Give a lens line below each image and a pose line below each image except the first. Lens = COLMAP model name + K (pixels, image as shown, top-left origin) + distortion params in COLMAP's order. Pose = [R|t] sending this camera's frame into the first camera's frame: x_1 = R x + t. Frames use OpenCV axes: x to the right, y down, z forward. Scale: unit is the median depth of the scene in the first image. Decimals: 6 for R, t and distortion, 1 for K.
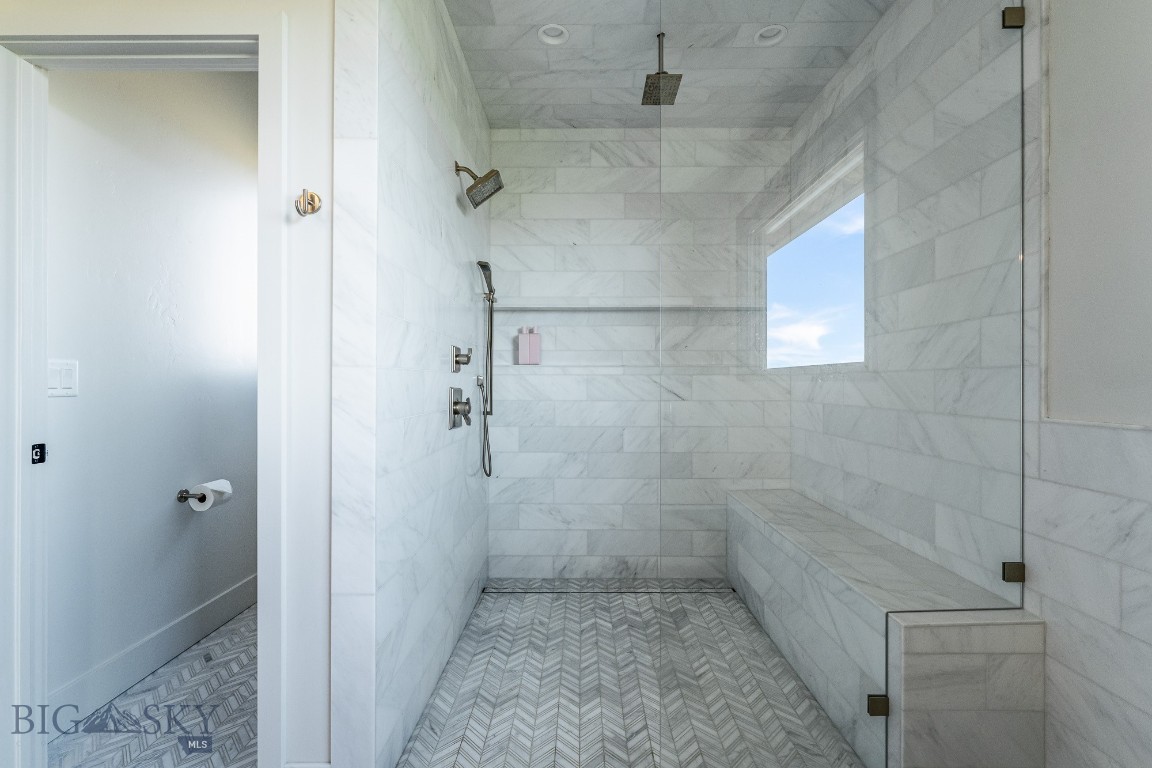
lens RADIAL K [[511.6, 0, 578.8], [0, 511.6, 381.4], [0, 0, 1]] dist [-0.000031, -0.000132]
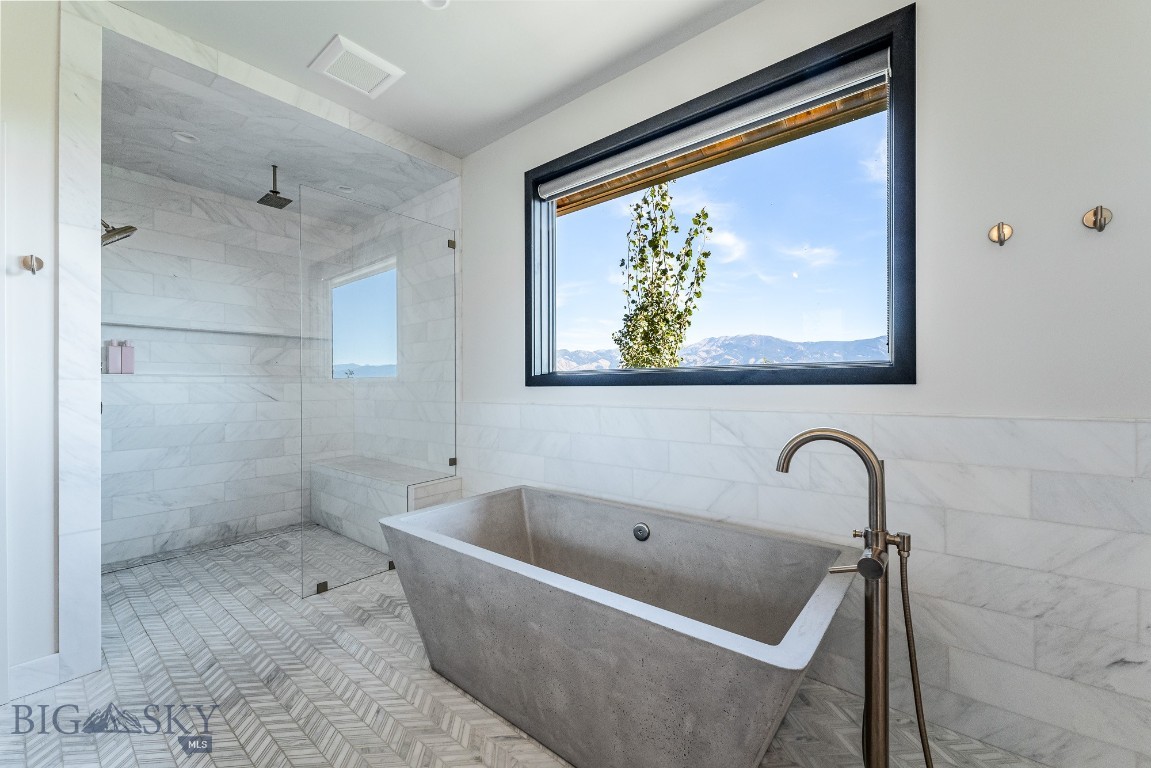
lens RADIAL K [[460.5, 0, 572.6], [0, 460.5, 387.5], [0, 0, 1]] dist [-0.000510, 0.000137]
pose [[0.638665, -0.005875, 0.769462, -0.253107], [0.004394, 0.999982, 0.003988, -0.001965], [-0.769472, 0.000834, 0.638680, -0.439173]]
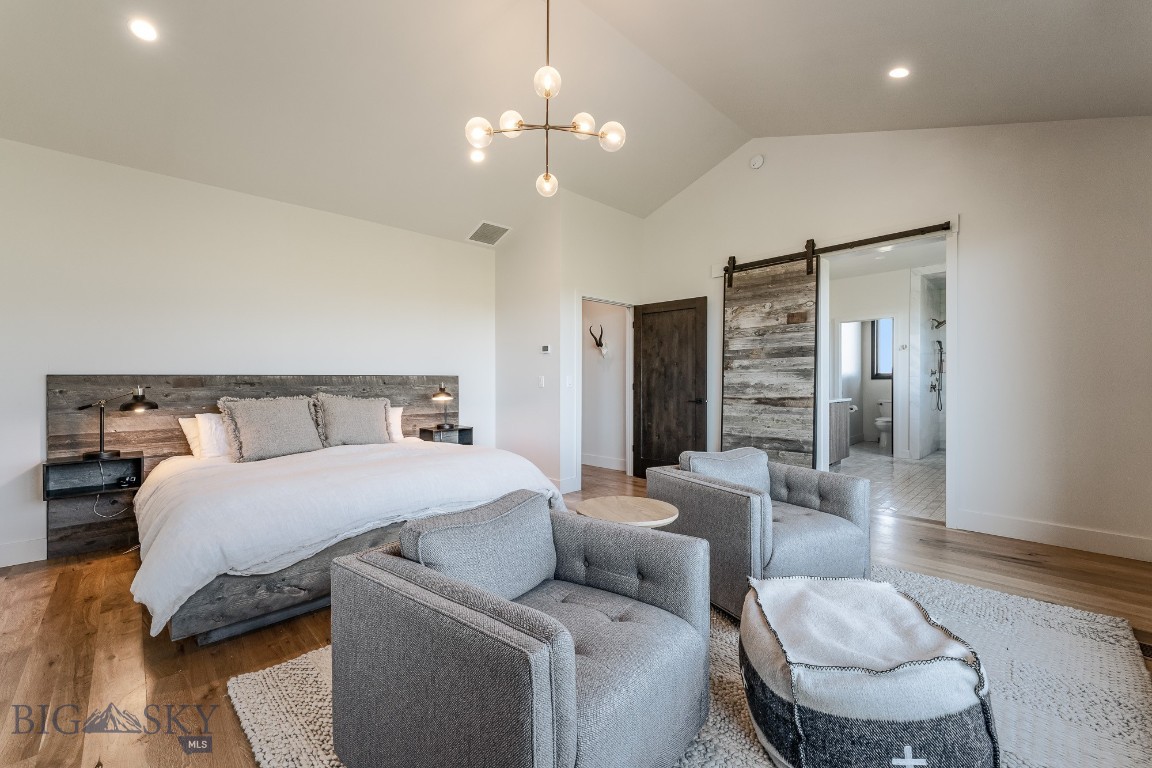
lens RADIAL K [[461.0, 0, 571.1], [0, 461.0, 380.8], [0, 0, 1]] dist [0.001606, 0.000046]
pose [[0.694843, -0.001732, -0.719159, 0.241930], [0.005345, 0.999982, 0.002755, -0.009792], [0.719142, -0.005759, 0.694840, -2.245038]]
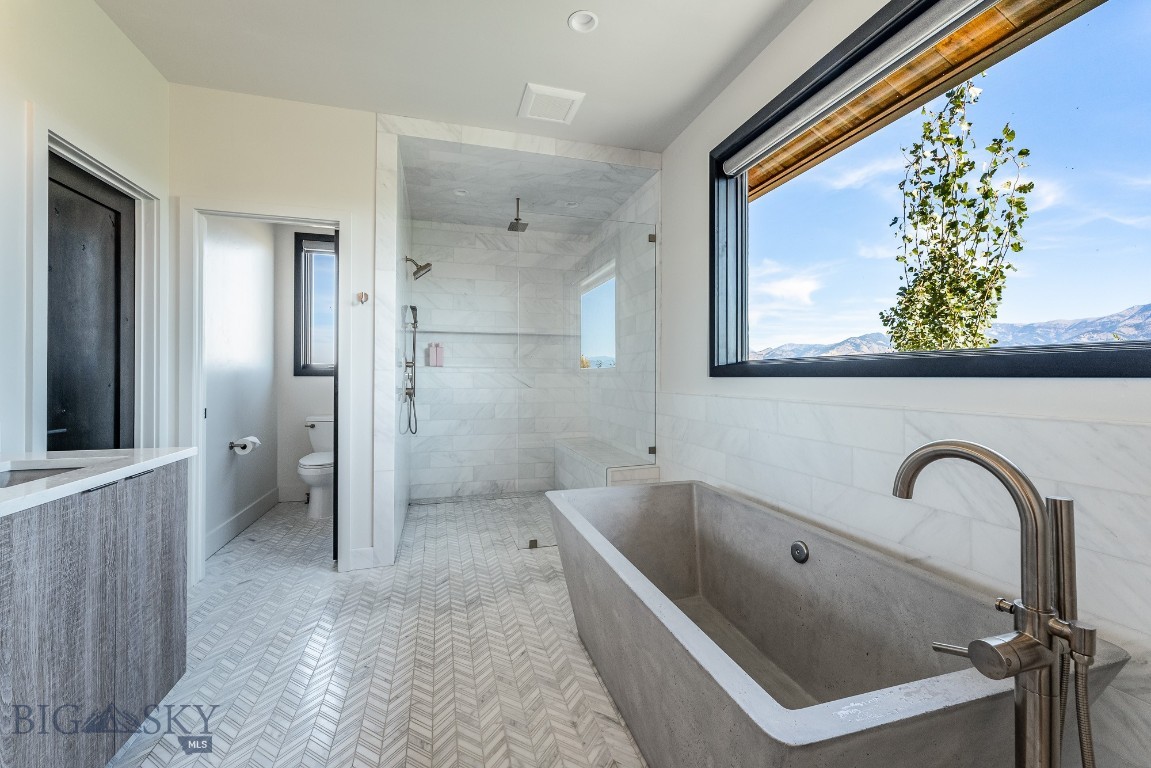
lens RADIAL K [[466.3, 0, 572.3], [0, 466.3, 374.7], [0, 0, 1]] dist [-0.000226, -0.000074]
pose [[0.960051, 0.002313, 0.279815, -0.099994], [-0.001447, 0.999994, -0.003301, -0.001955], [-0.279821, 0.002765, 0.960048, -0.555741]]
